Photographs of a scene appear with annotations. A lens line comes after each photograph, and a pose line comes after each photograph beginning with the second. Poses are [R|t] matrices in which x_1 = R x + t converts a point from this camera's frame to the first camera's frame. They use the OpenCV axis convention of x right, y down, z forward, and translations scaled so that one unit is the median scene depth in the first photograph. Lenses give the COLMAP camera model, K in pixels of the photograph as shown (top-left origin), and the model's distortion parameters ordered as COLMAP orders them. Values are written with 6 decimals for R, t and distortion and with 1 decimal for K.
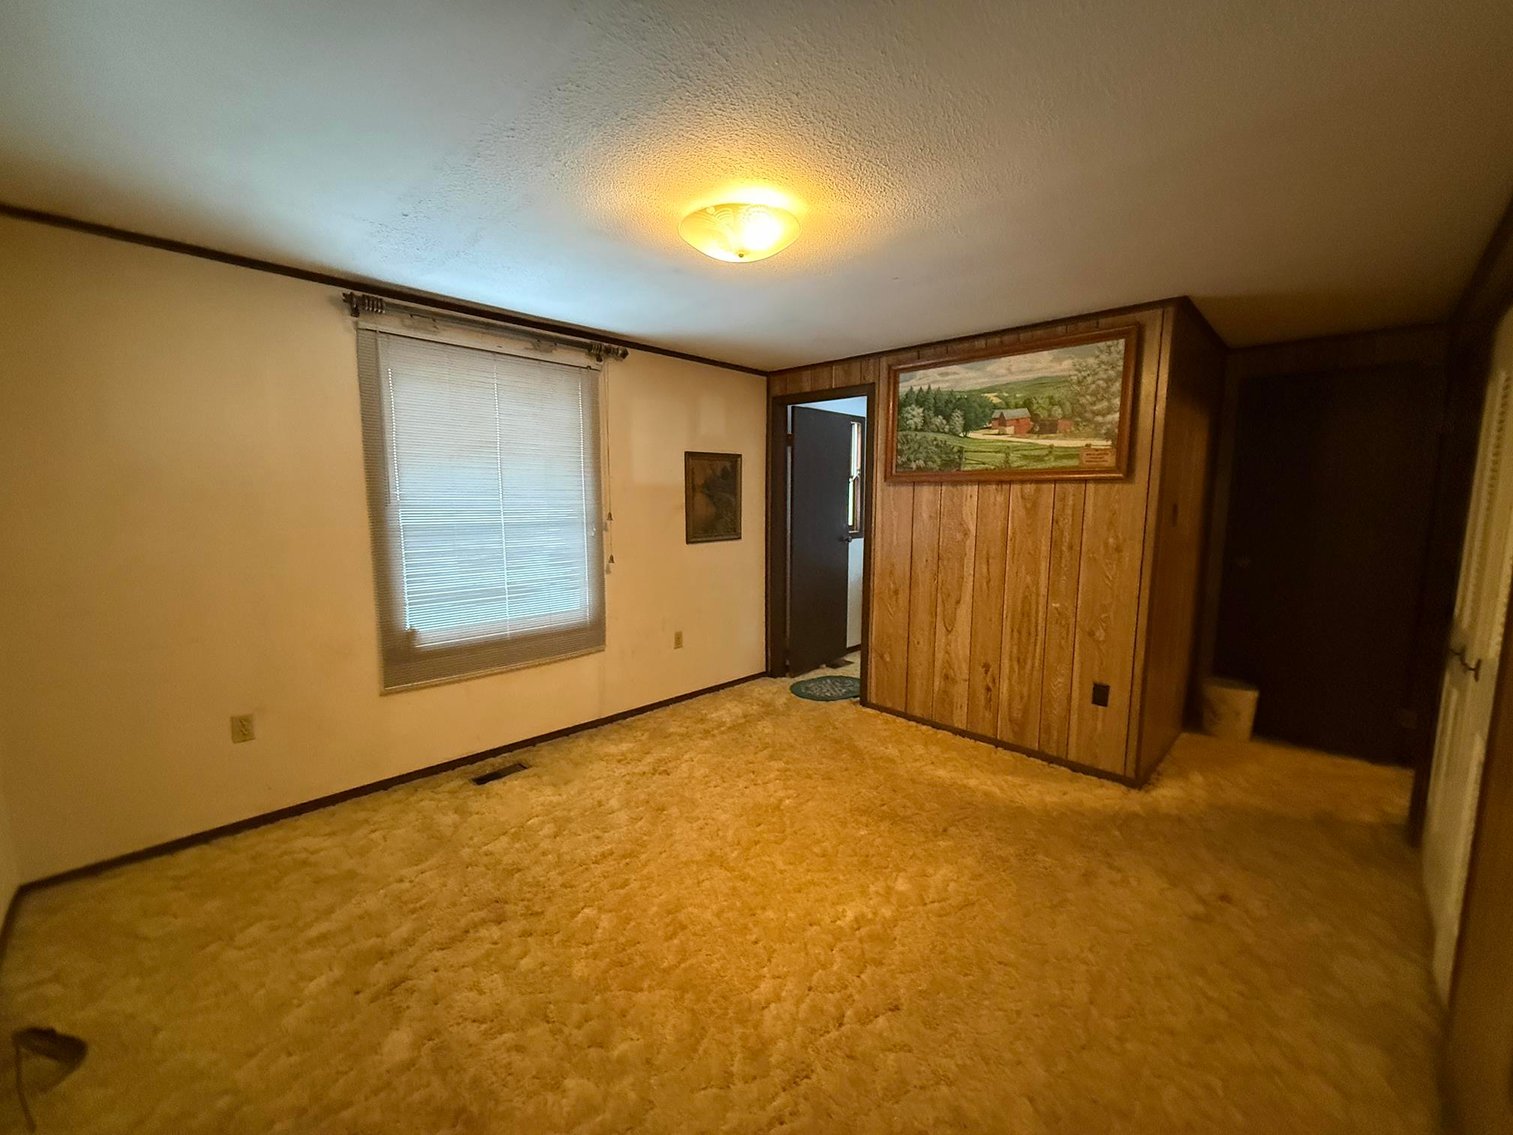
lens RADIAL K [[604.6, 0, 759.6], [0, 604.6, 570.5], [0, 0, 1]] dist [-0.002178, 0.000056]
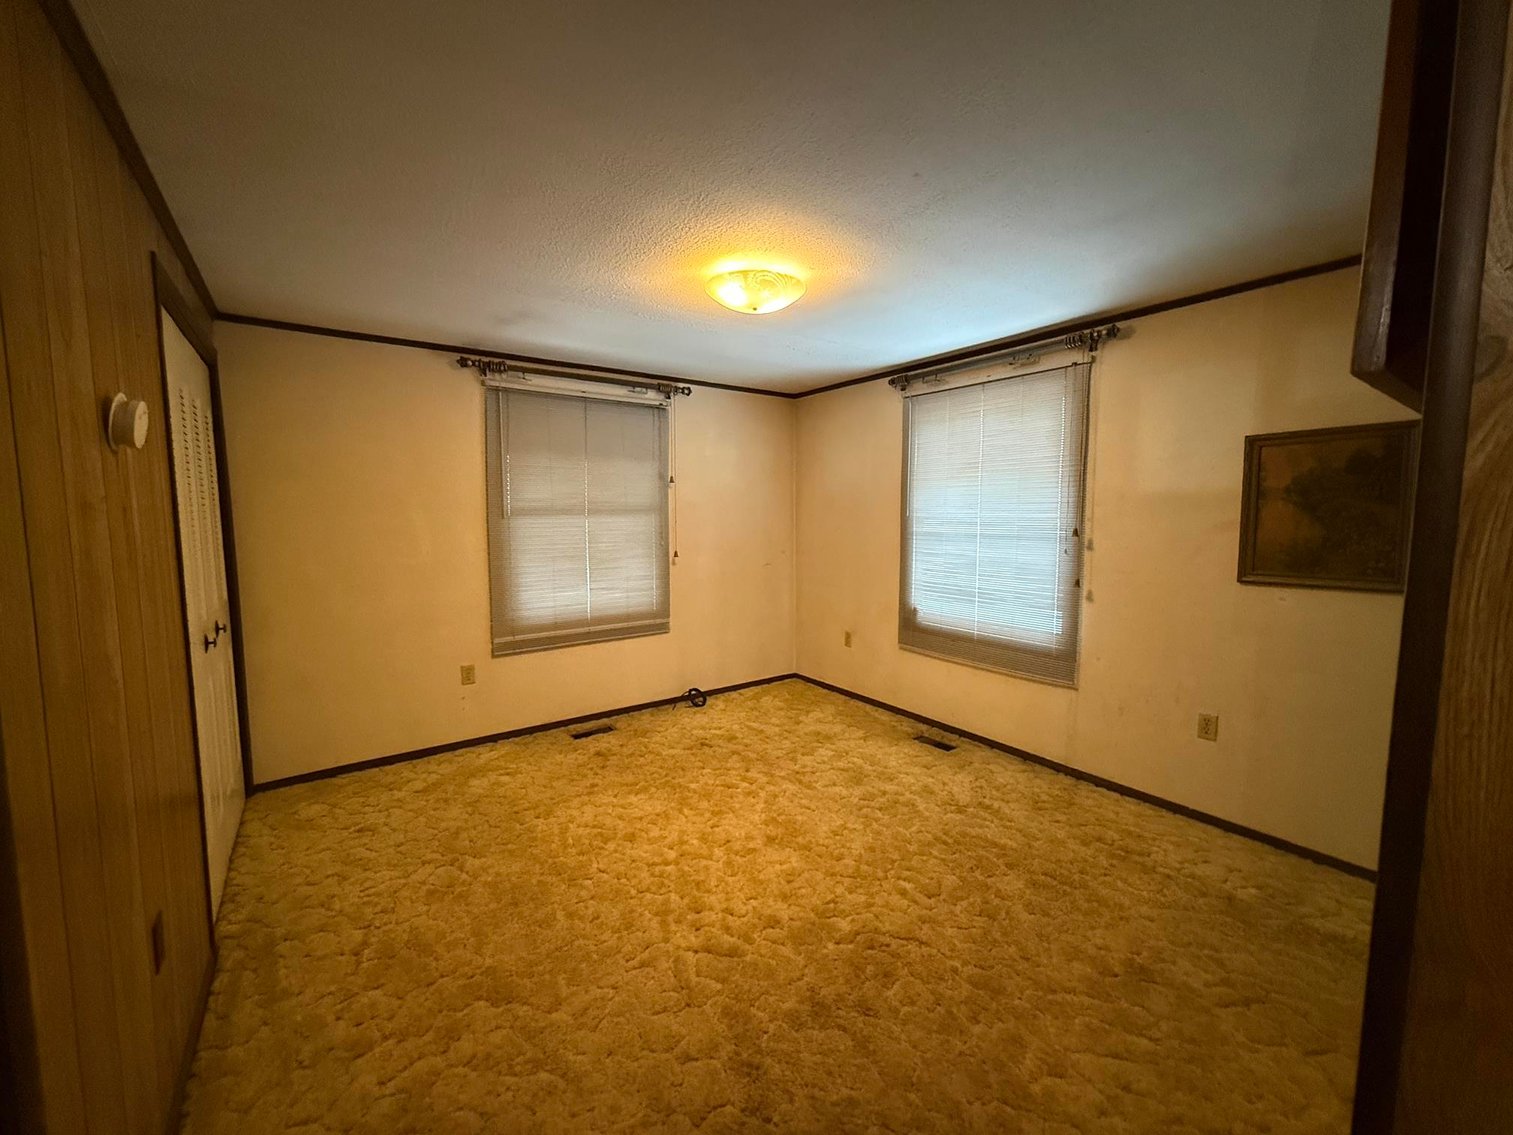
lens RADIAL K [[604.6, 0, 758.8], [0, 604.6, 566.9], [0, 0, 1]] dist [-0.002178, 0.000056]
pose [[-0.172351, 0.081428, -0.981664, 0.793246], [-0.121304, 0.987237, 0.103187, -0.088287], [0.977538, 0.136864, -0.160274, 0.837933]]
